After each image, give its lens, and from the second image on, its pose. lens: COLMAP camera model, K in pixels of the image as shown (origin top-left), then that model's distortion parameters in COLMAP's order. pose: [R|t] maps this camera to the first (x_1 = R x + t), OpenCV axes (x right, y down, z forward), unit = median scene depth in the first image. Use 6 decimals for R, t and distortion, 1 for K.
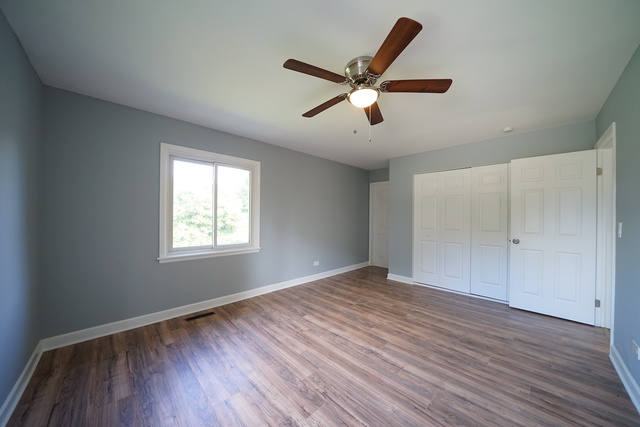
lens RADIAL K [[220.4, 0, 319.4], [0, 220.4, 215.6], [0, 0, 1]] dist [-0.025432, 0.002269]
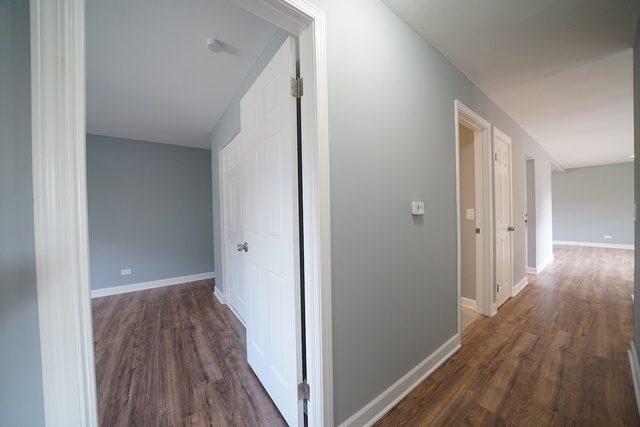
lens RADIAL K [[220.4, 0, 314.6], [0, 220.4, 217.9], [0, 0, 1]] dist [-0.025432, 0.002269]
pose [[0.987700, -0.027138, -0.153990, 1.432173], [0.030694, 0.999313, 0.020763, 0.036804], [0.153320, -0.025235, 0.987854, 0.573291]]
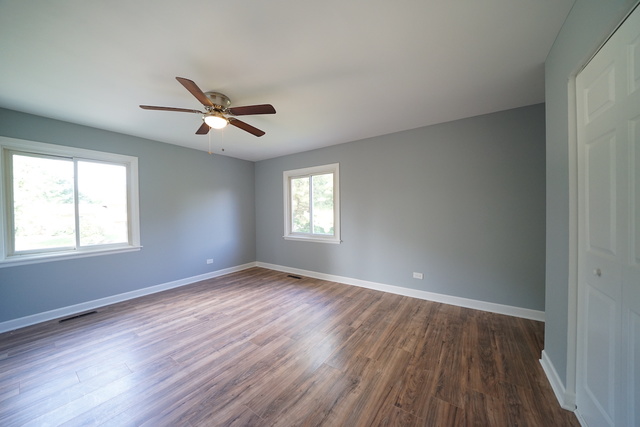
lens RADIAL K [[220.4, 0, 318.3], [0, 220.4, 210.4], [0, 0, 1]] dist [-0.025432, 0.002269]
pose [[0.188739, -0.018114, -0.981860, 1.157541], [0.015436, 0.999761, -0.015477, 0.005756], [0.981906, -0.012234, 0.188973, 0.953229]]
